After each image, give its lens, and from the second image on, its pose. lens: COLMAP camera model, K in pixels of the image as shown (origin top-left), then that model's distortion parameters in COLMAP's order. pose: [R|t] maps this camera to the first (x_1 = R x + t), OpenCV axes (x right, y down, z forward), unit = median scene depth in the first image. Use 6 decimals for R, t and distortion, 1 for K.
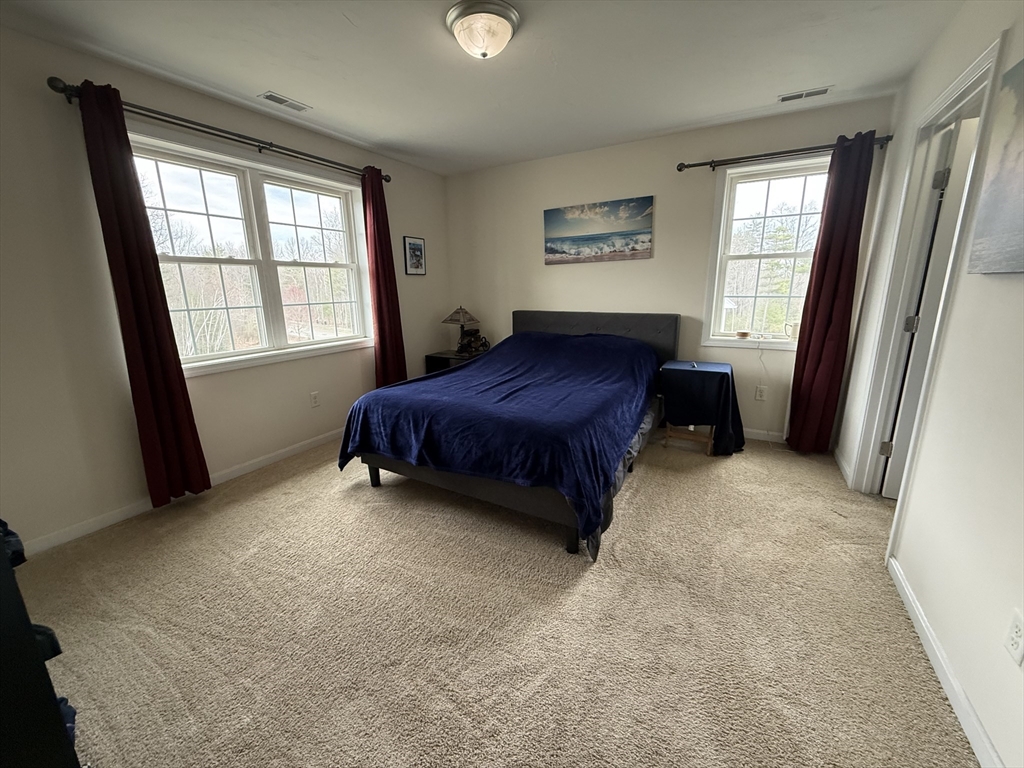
lens RADIAL K [[408.4, 0, 513.3], [0, 408.4, 383.9], [0, 0, 1]] dist [0.000699, 0.000239]
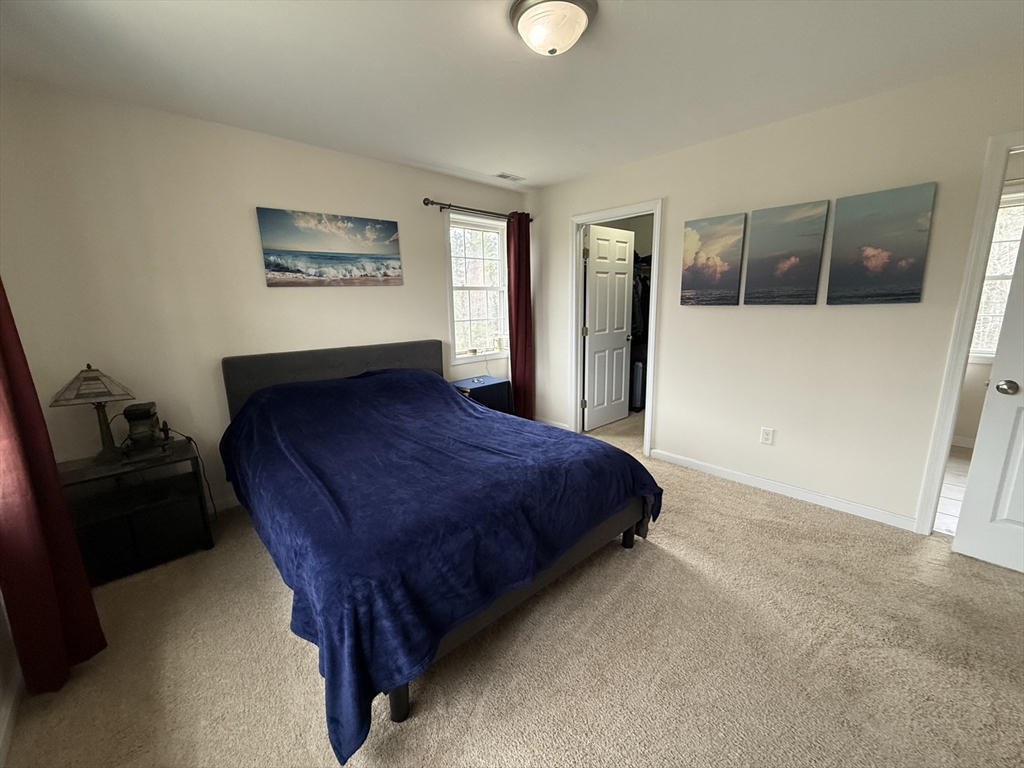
lens RADIAL K [[408.4, 0, 514.7], [0, 408.4, 381.9], [0, 0, 1]] dist [0.000699, 0.000239]
pose [[0.302534, -0.180599, 0.935872, -0.517319], [0.233597, 0.965989, 0.110897, -0.128395], [-0.924070, 0.185067, 0.334432, 0.460687]]
